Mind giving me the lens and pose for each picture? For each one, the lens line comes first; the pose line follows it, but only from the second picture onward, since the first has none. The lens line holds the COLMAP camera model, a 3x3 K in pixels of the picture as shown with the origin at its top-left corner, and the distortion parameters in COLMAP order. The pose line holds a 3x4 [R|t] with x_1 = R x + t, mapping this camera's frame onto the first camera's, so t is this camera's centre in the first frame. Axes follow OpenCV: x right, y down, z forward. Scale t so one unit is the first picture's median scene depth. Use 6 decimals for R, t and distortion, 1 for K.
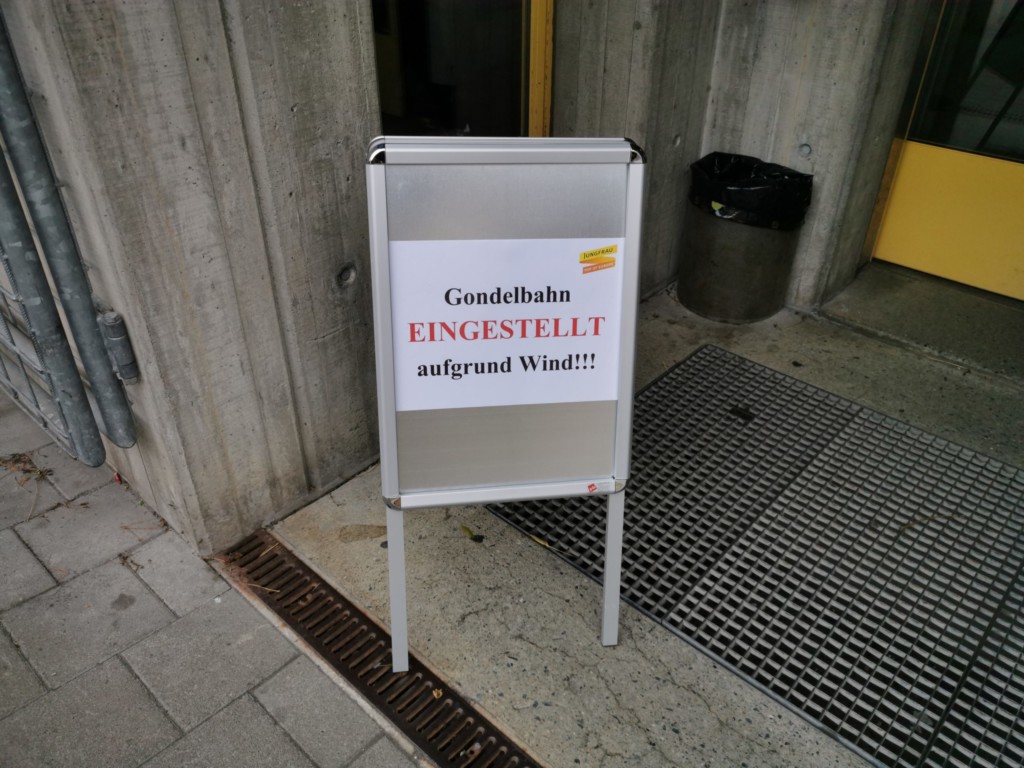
lens RADIAL K [[786.9, 0, 508.7], [0, 786.9, 380.7], [0, 0, 1]] dist [0.023343, -0.000181]
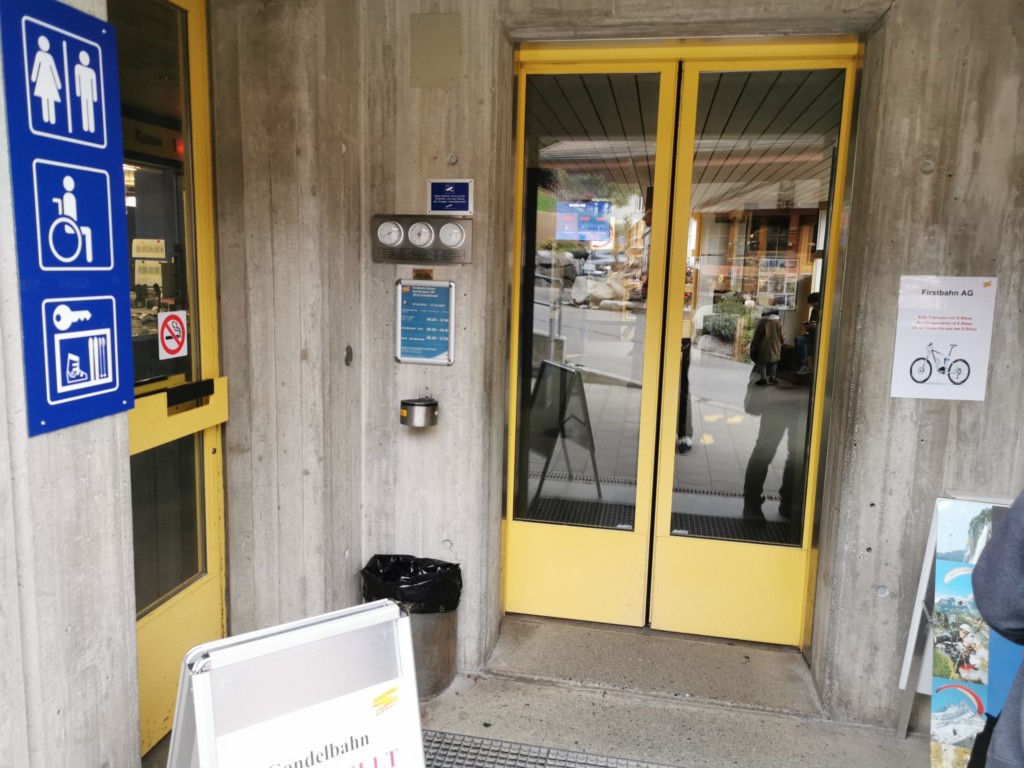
lens RADIAL K [[786.9, 0, 516.6], [0, 786.9, 378.6], [0, 0, 1]] dist [0.023343, -0.000181]
pose [[0.848471, -0.057983, 0.526056, -0.183010], [0.273072, 0.899414, -0.341300, -0.071073], [-0.453353, 0.433234, 0.778960, -0.150234]]
